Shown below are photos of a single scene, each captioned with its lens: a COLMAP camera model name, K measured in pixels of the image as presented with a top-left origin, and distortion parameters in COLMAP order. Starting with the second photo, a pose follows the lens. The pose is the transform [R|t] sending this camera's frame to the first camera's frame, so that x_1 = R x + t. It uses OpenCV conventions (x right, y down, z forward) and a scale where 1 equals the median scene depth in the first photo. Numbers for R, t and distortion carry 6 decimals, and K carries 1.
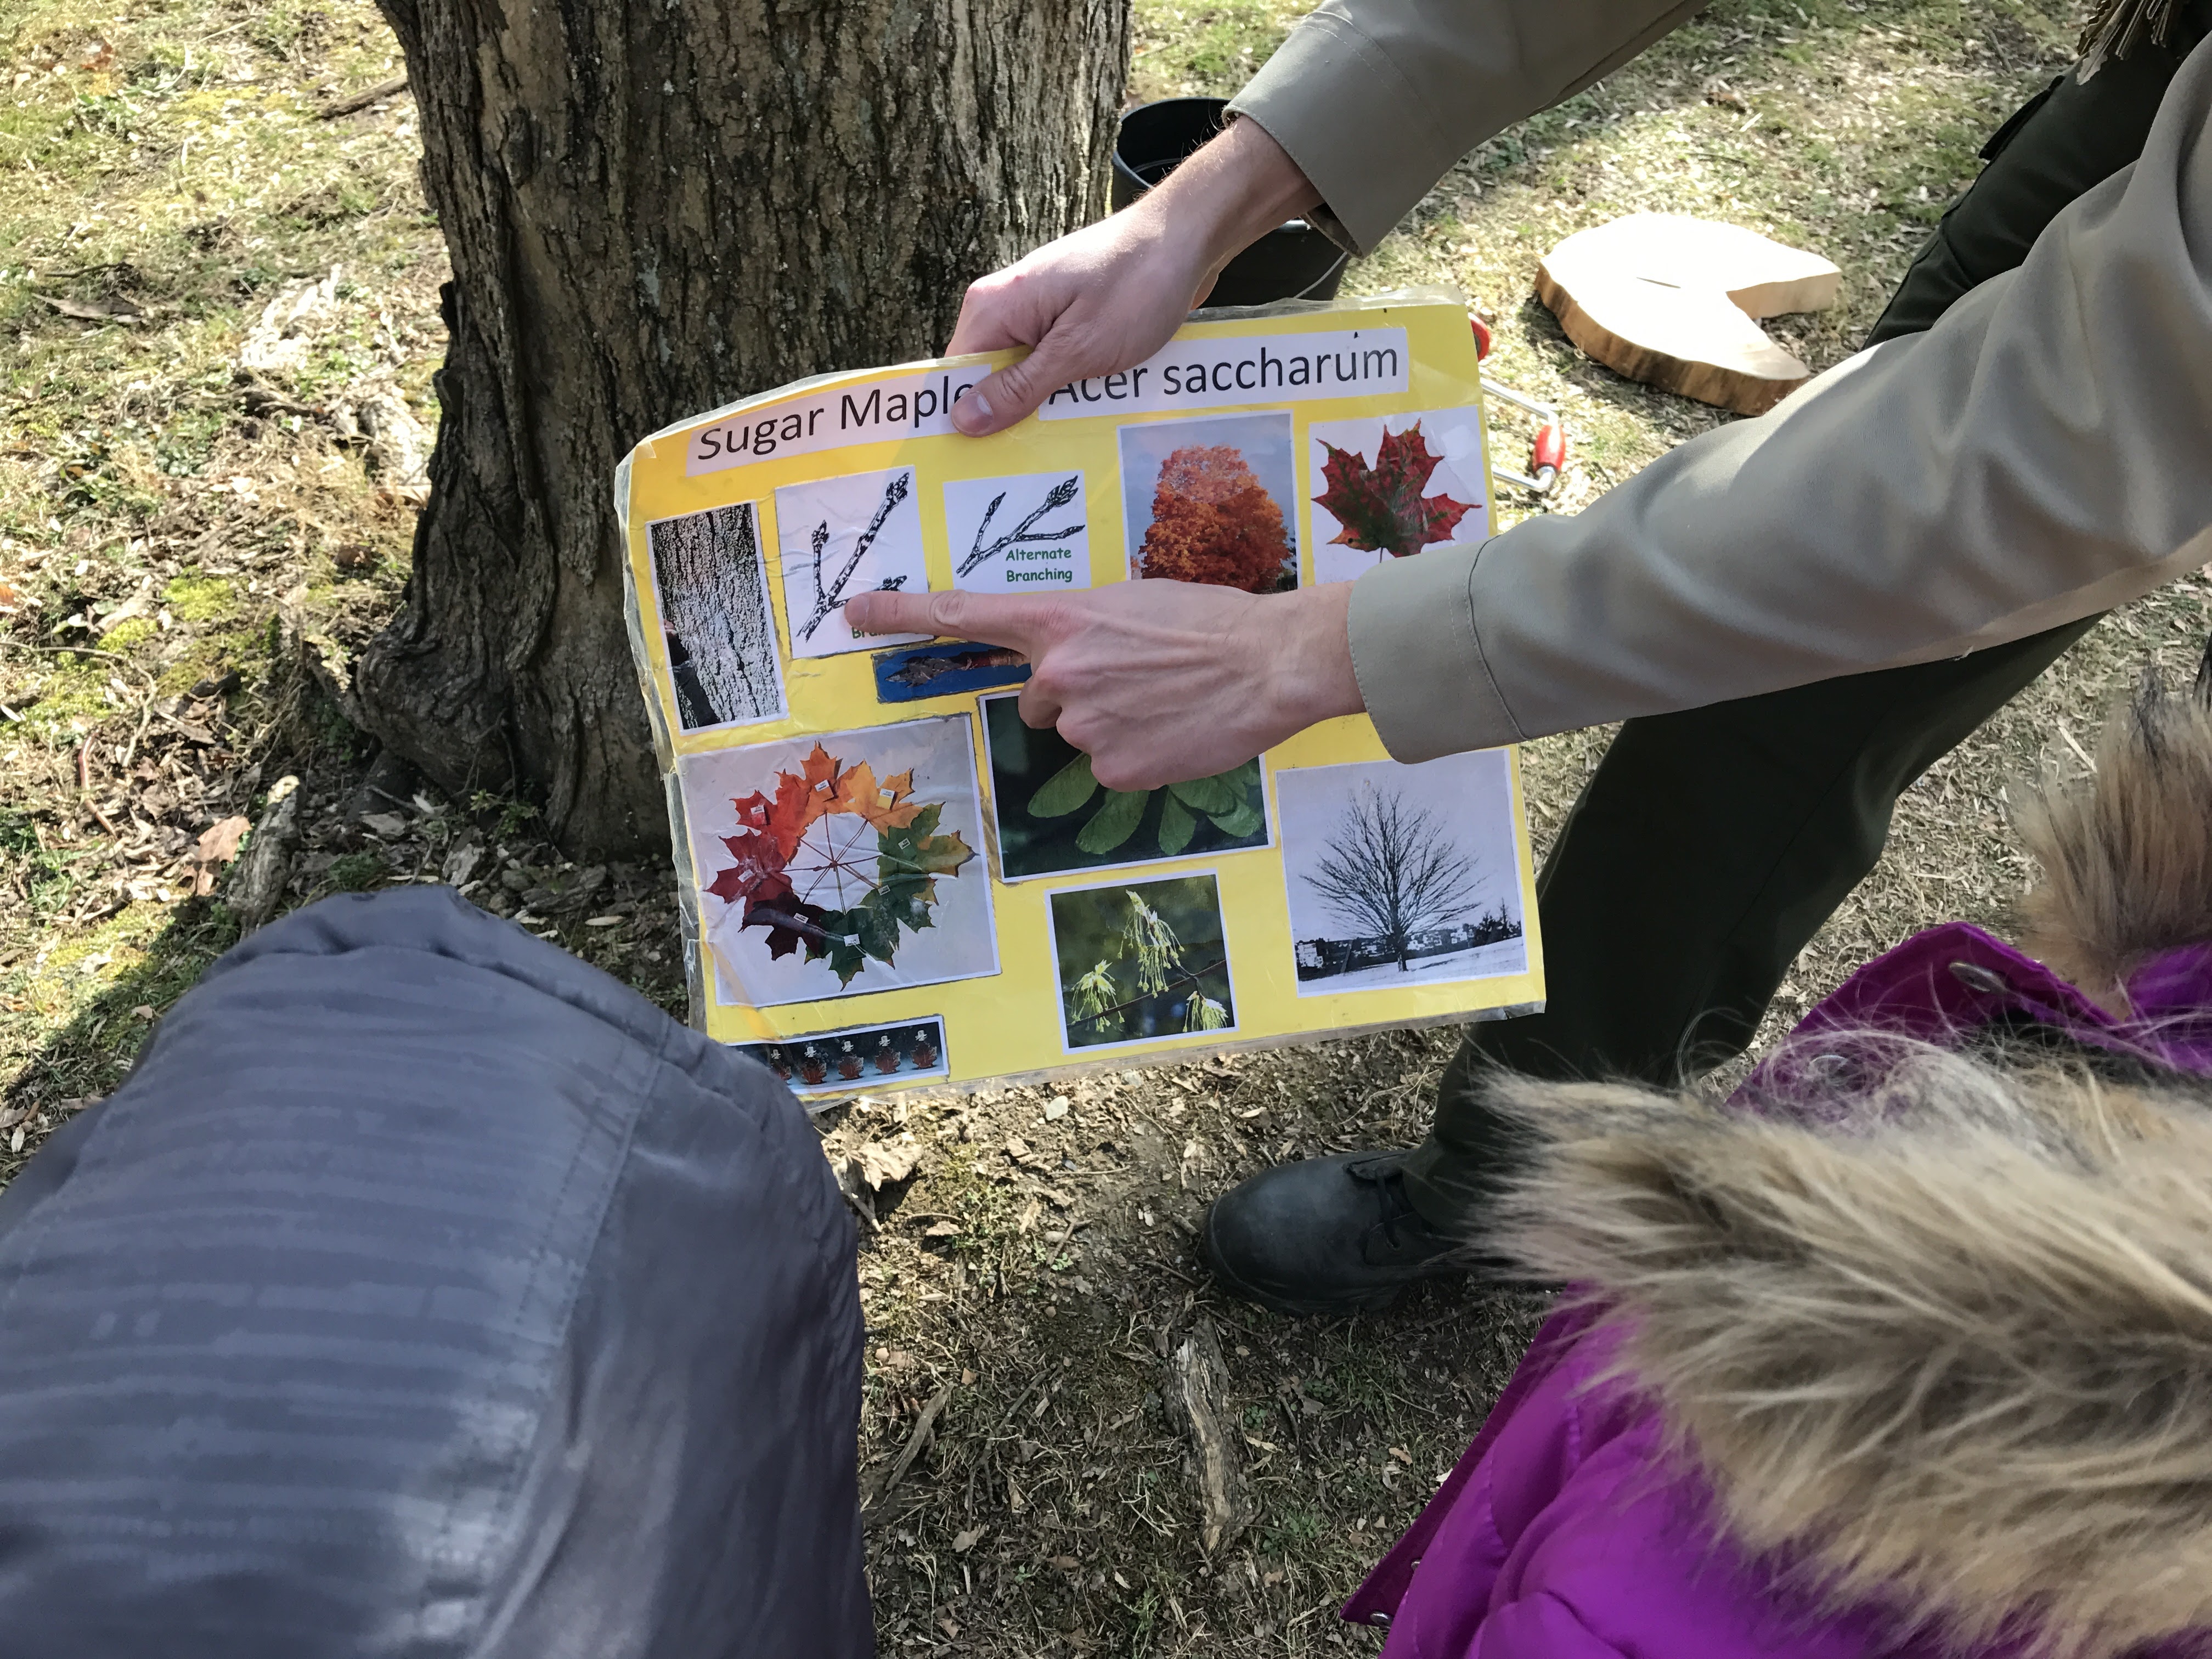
lens RADIAL K [[1816.7, 0, 1094.8], [0, 1816.7, 835.2], [0, 0, 1]] dist [0.028715, -0.064817]
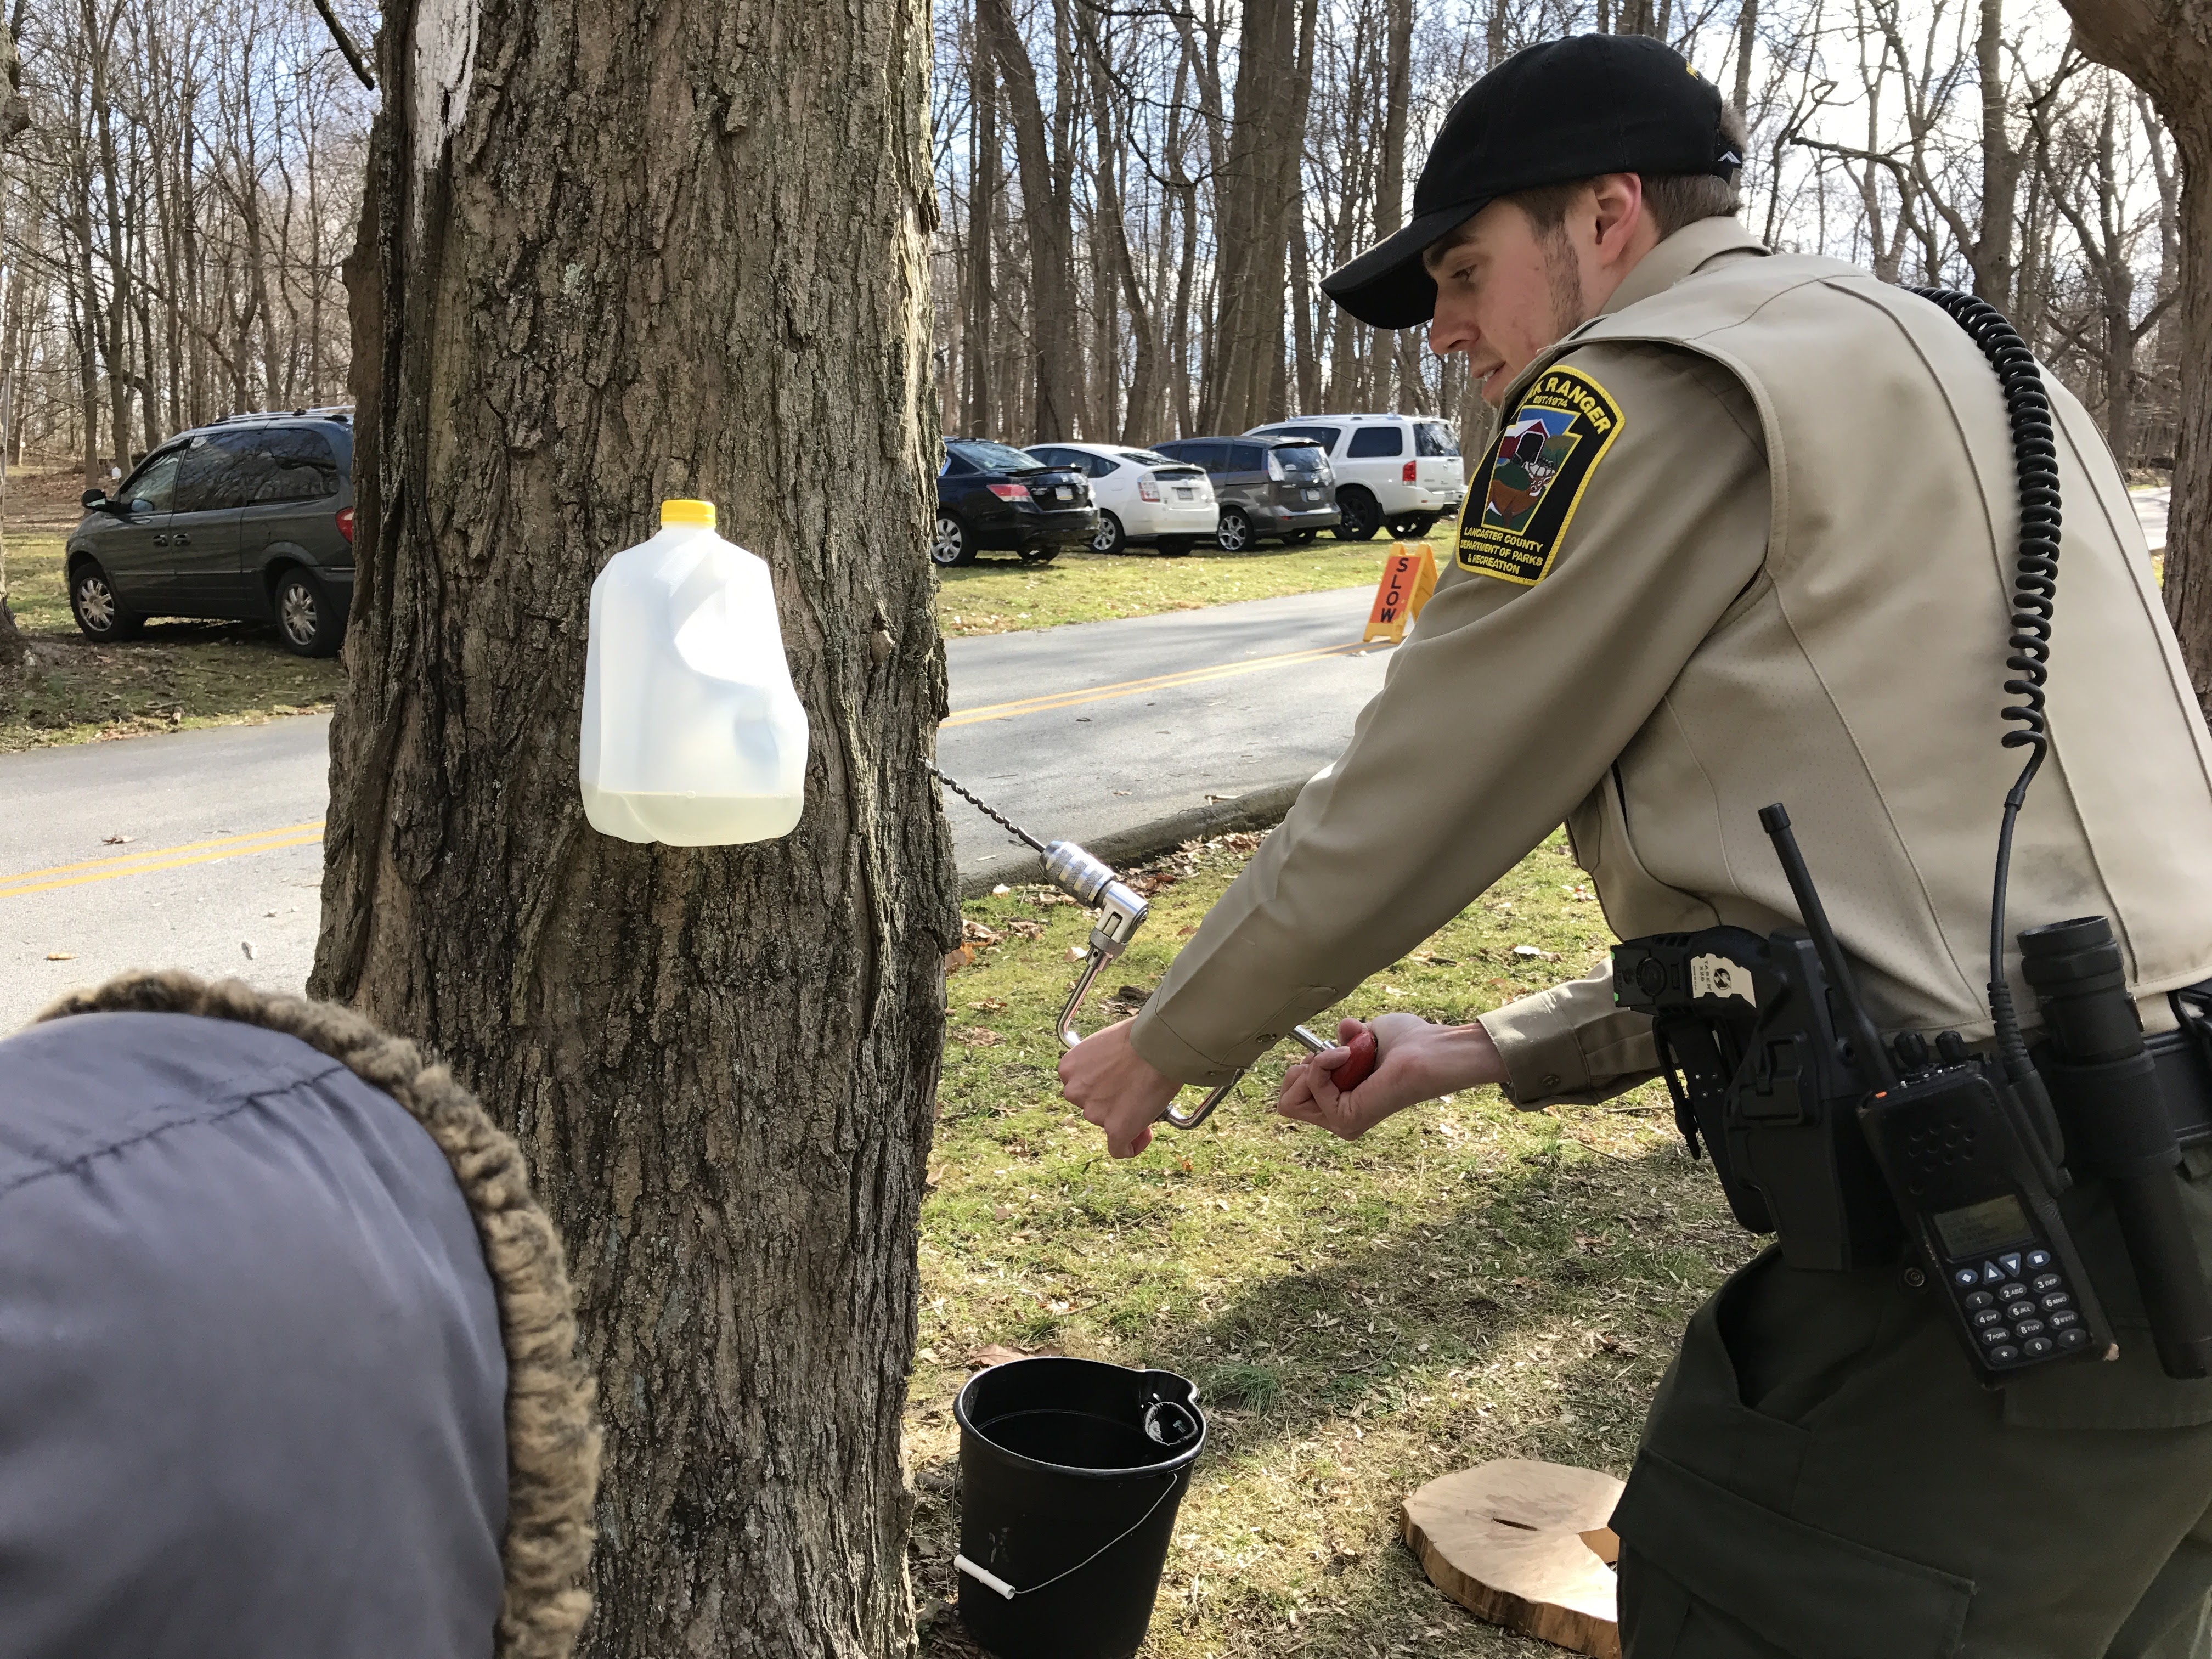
lens RADIAL K [[1816.7, 0, 1096.6], [0, 1816.7, 851.5], [0, 0, 1]] dist [0.028715, -0.064817]
pose [[0.997801, -0.016522, -0.064192, 0.153437], [-0.025025, 0.802864, -0.595637, 0.019191], [0.061379, 0.595933, 0.800685, -0.096750]]
